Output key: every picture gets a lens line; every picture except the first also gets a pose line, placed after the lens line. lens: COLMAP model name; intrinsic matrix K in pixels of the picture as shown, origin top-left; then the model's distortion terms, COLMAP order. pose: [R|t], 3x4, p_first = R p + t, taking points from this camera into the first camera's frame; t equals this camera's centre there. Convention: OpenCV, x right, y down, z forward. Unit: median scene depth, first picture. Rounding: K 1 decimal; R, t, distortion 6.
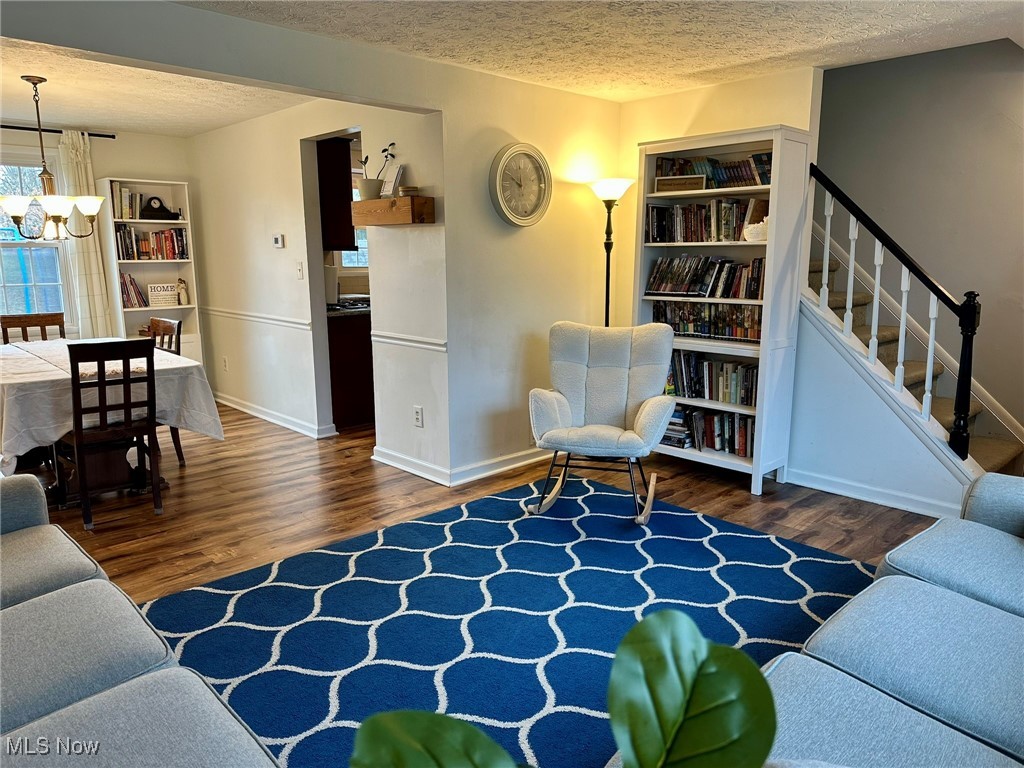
lens RADIAL K [[712.2, 0, 512.0], [0, 712.2, 384.0], [0, 0, 1]] dist [0.039673, -0.042946]
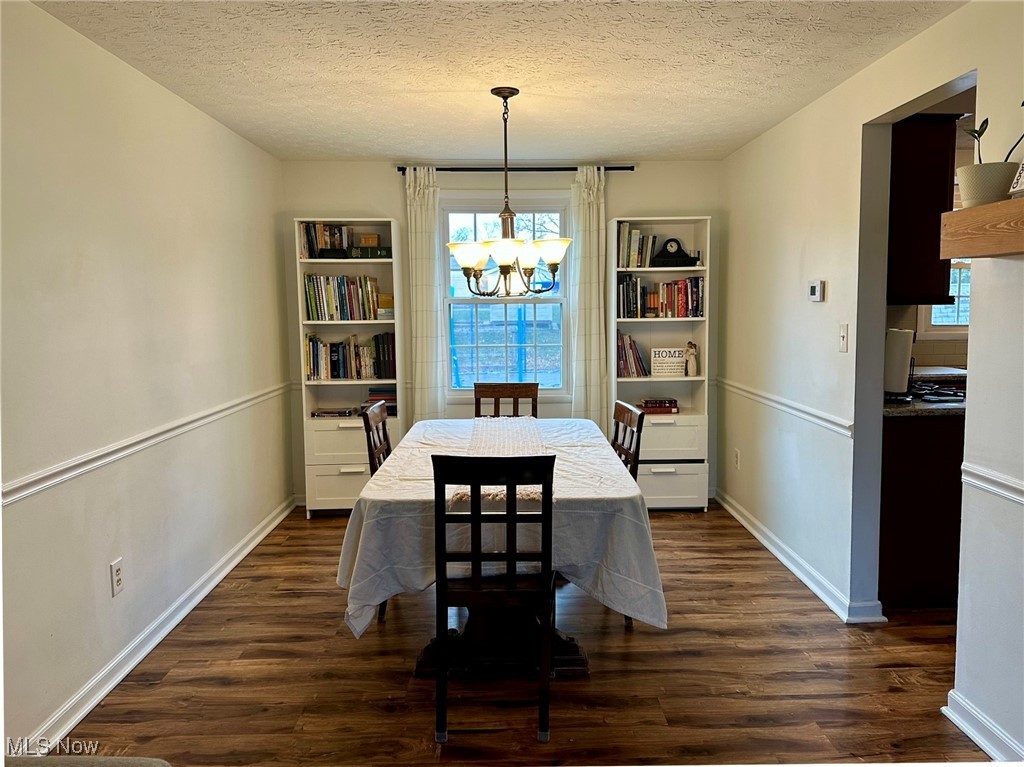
lens RADIAL K [[758.0, 0, 531.9], [0, 758.0, 373.9], [0, 0, 1]] dist [0.095680, -0.133046]
pose [[0.750462, 0.057359, -0.658420, -0.057289], [-0.114263, 0.992486, -0.043774, -0.063370], [0.650962, 0.108084, 0.751376, 0.308252]]
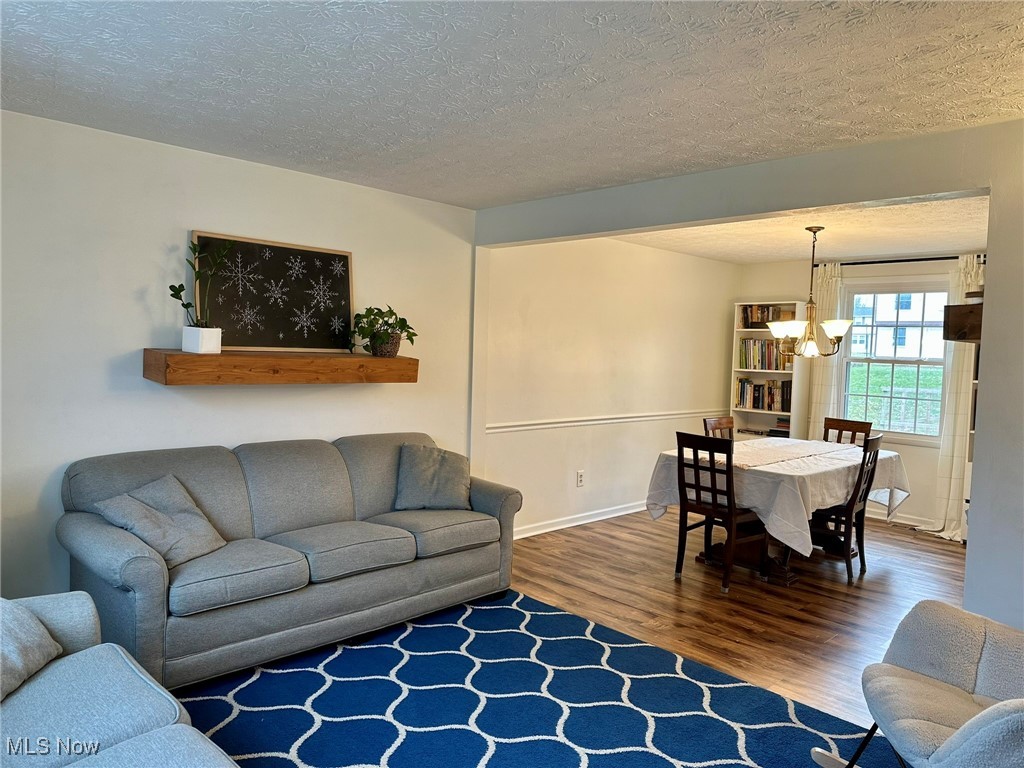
lens RADIAL K [[708.7, 0, 512.0], [0, 708.7, 384.0], [0, 0, 1]] dist [0.103086, -0.159065]
pose [[0.019432, 0.054461, -0.998327, 0.407808], [-0.216473, 0.975059, 0.048978, -0.081545], [0.976095, 0.215159, 0.030737, 0.369892]]
